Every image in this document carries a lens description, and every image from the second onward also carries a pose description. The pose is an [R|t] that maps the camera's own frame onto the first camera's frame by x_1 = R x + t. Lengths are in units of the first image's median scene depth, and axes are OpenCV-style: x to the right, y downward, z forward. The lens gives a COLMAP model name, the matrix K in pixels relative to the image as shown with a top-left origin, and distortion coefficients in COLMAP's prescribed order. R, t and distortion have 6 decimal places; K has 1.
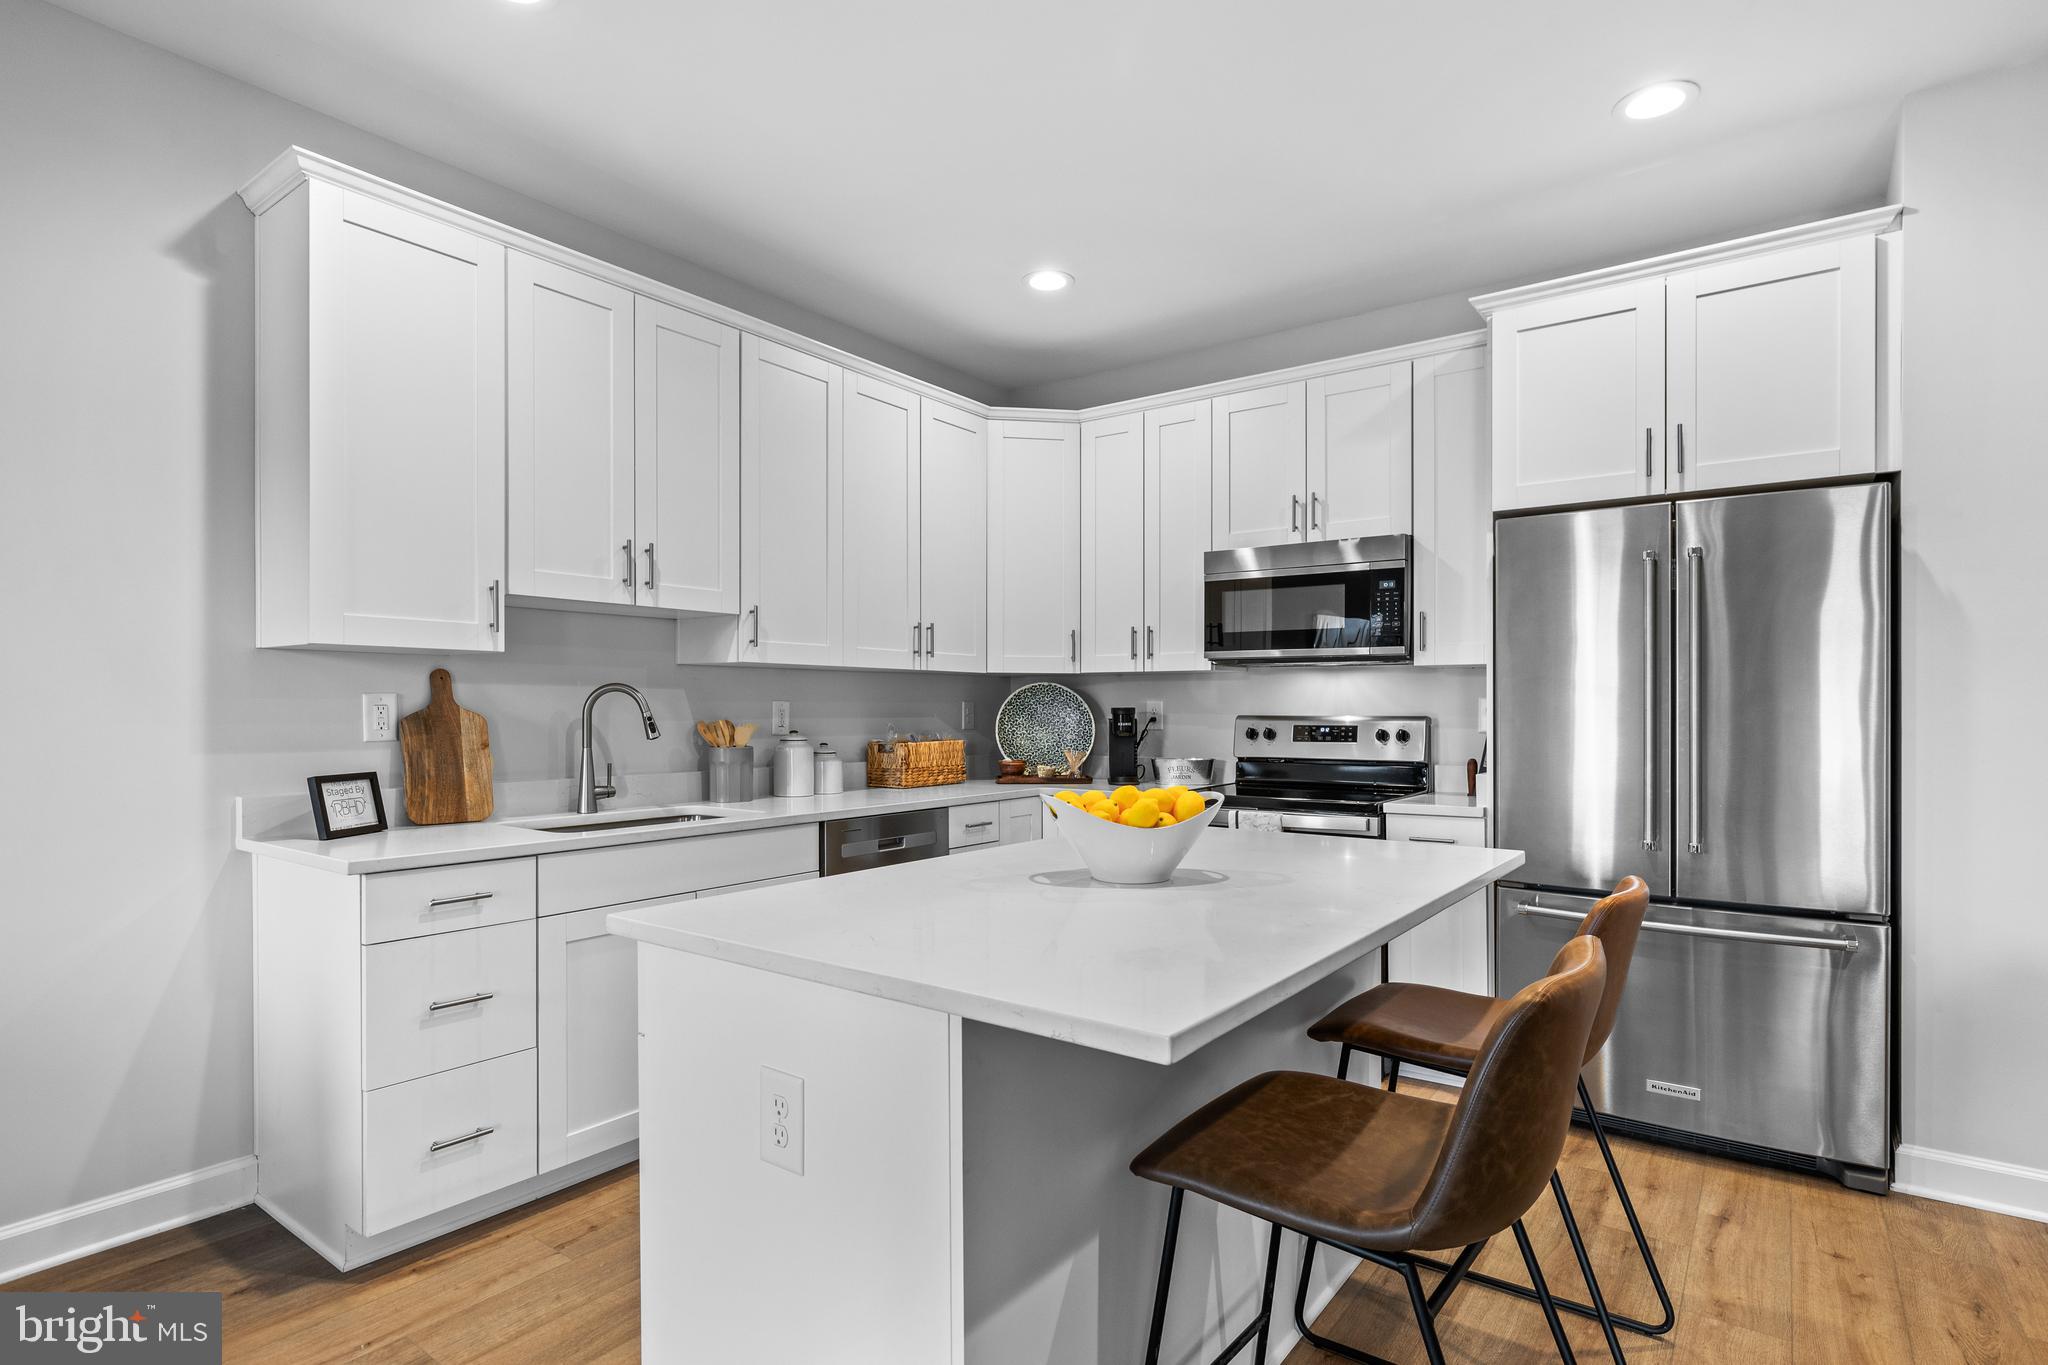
lens RADIAL K [[1046.8, 0, 1003.5], [0, 1046.8, 708.3], [0, 0, 1]] dist [-0.006902, 0.003889]
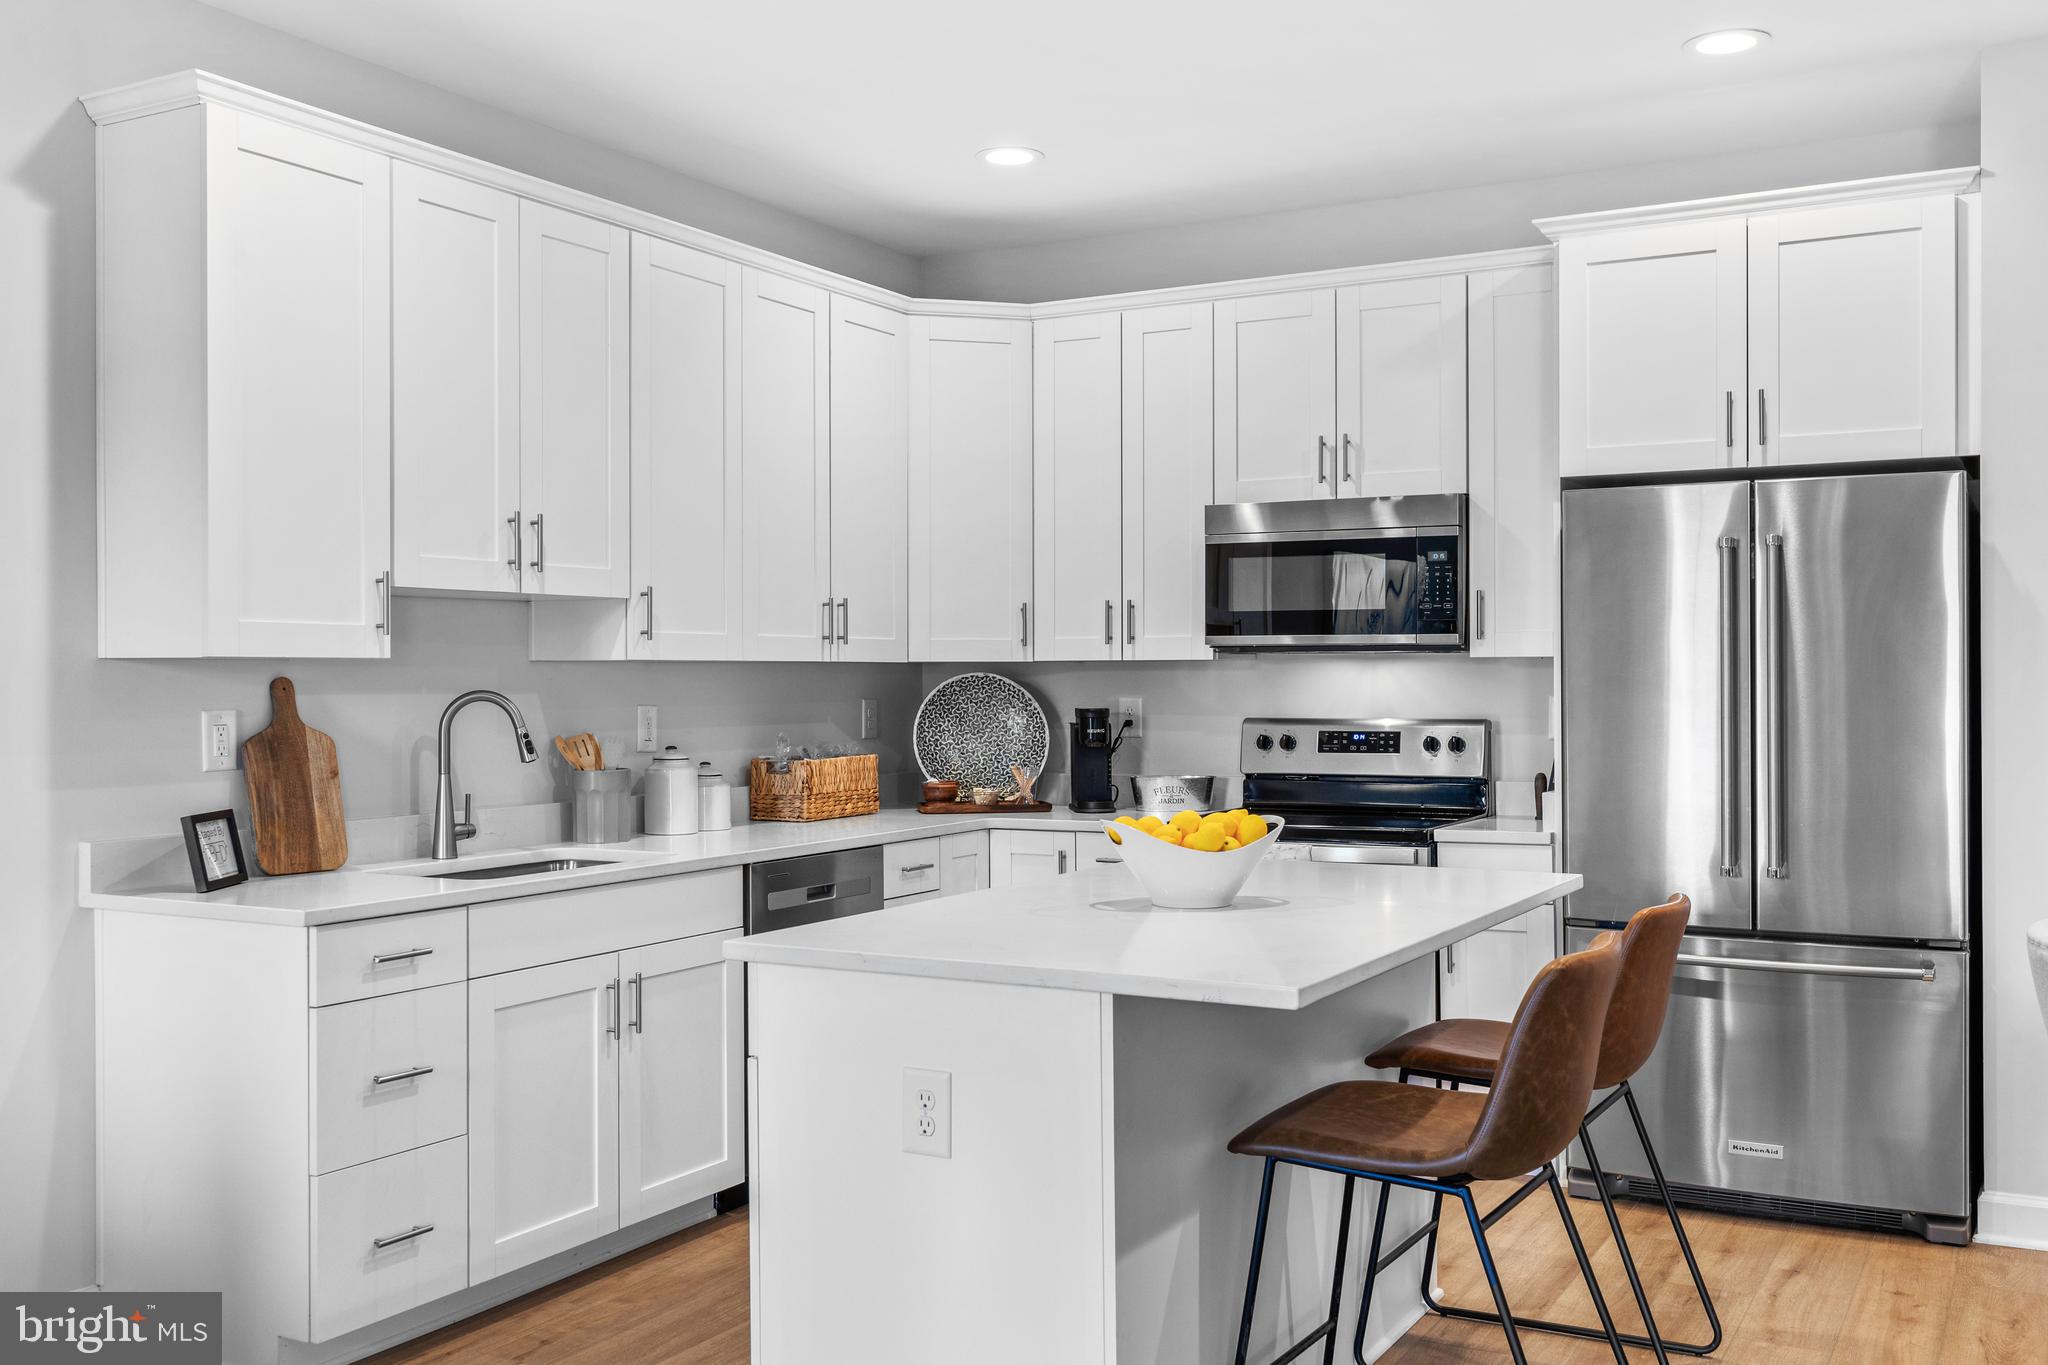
lens RADIAL K [[1906.3, 0, 1004.8], [0, 1906.3, 698.9], [0, 0, 1]] dist [0.007774, 0.000000]
pose [[0.991111, -0.007201, 0.132842, -0.191871], [0.005832, 0.999926, 0.010690, -0.033691], [-0.132909, -0.009820, 0.991080, -0.497021]]
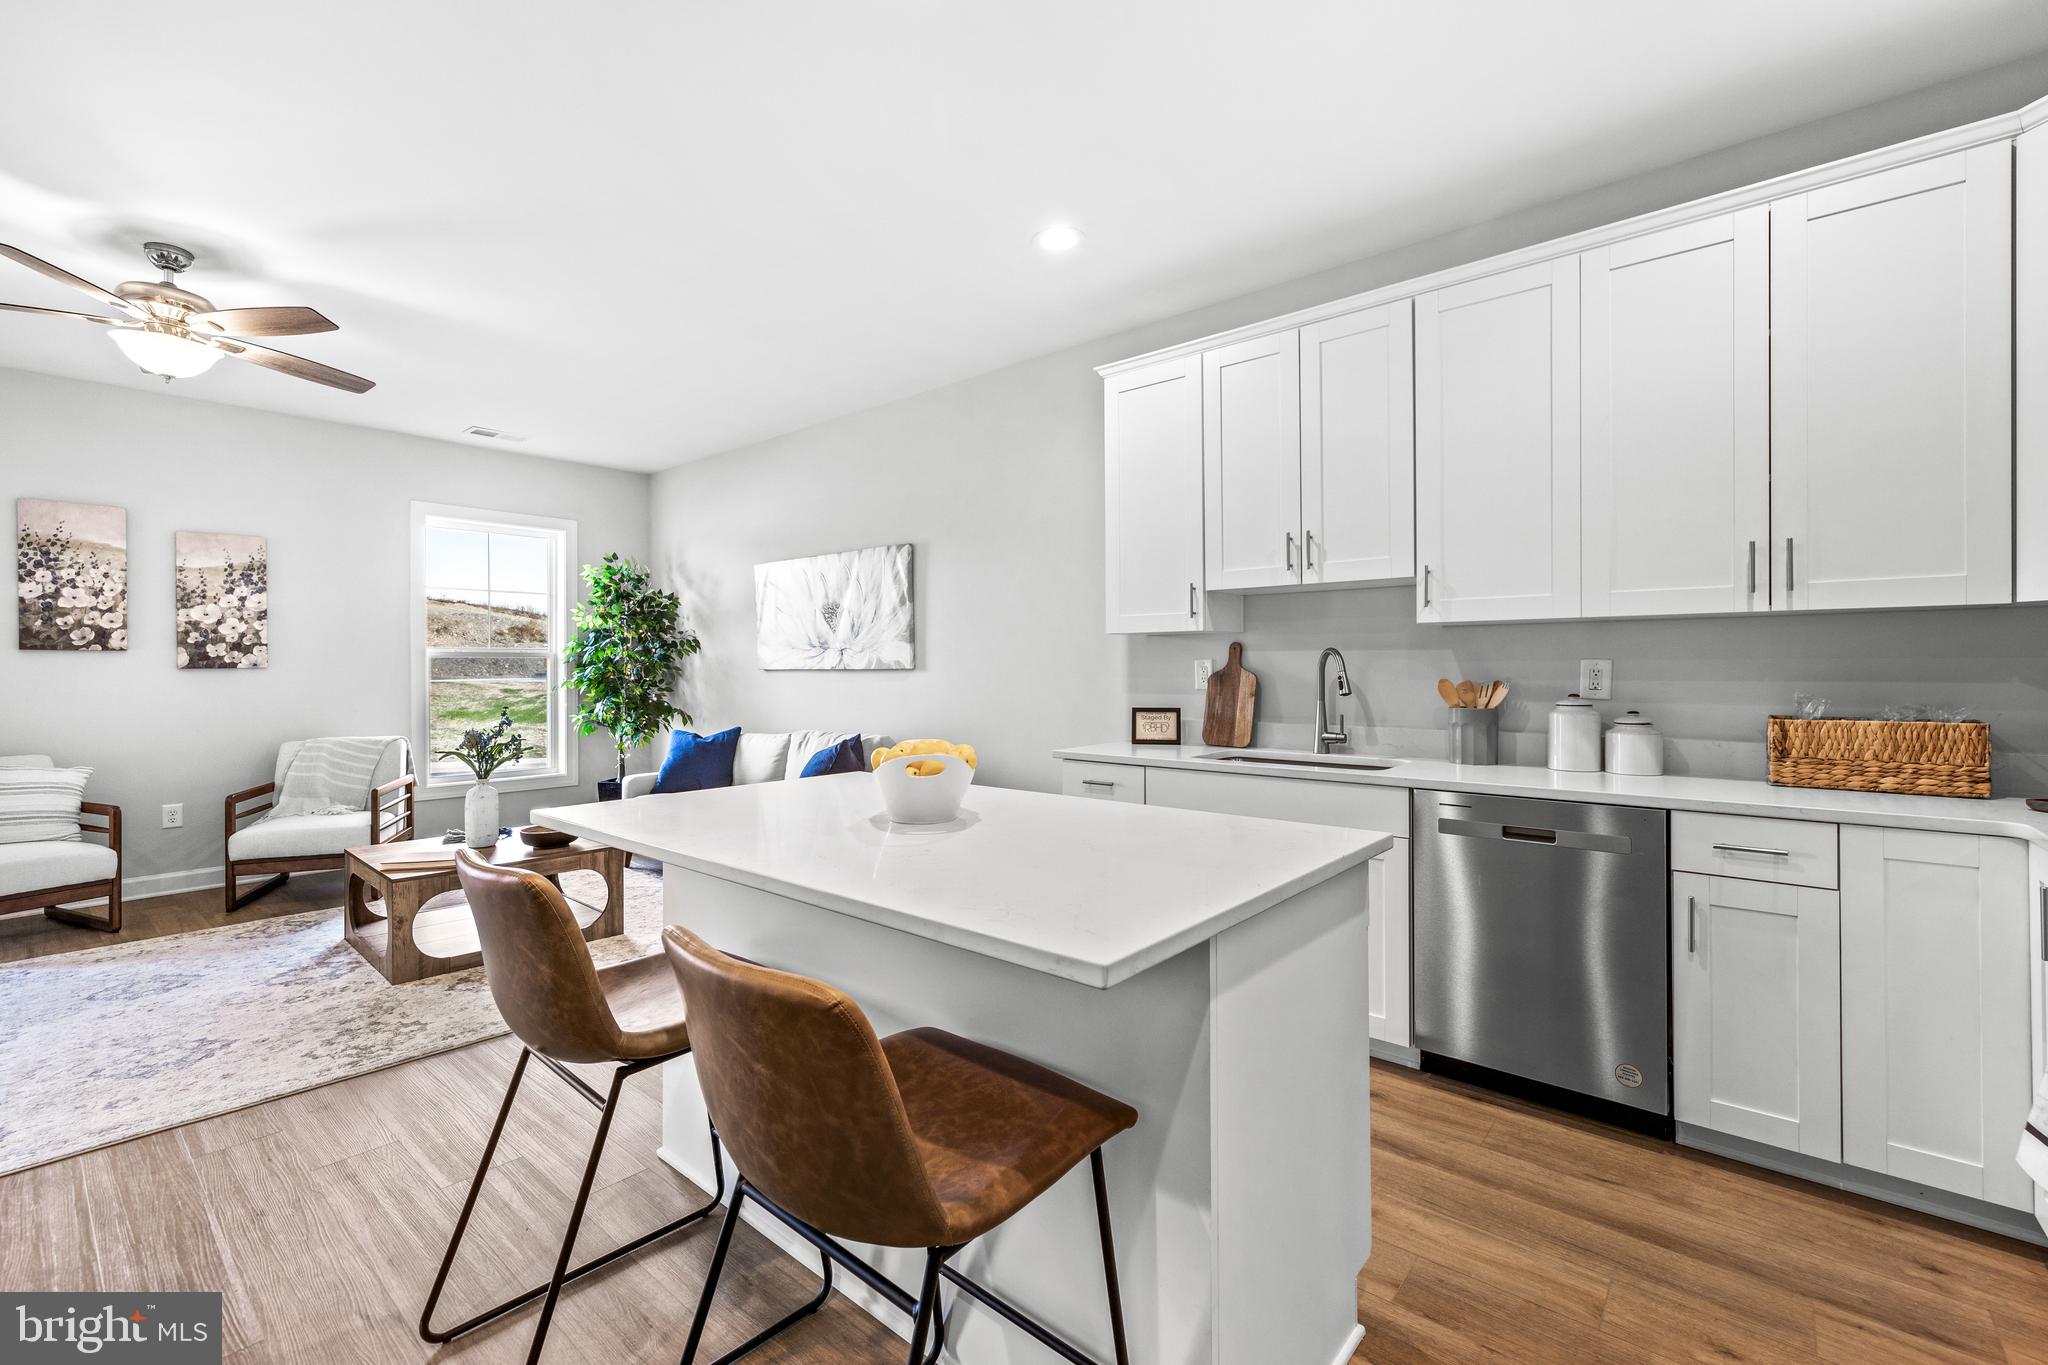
lens RADIAL K [[877.6, 0, 1020.0], [0, 877.6, 673.0], [0, 0, 1]] dist [-0.002218, 0.000020]
pose [[-0.061767, 0.010266, -0.998038, 0.724924], [0.006308, 0.999931, 0.009896, -0.008175], [0.998071, -0.005684, -0.061828, 0.778072]]
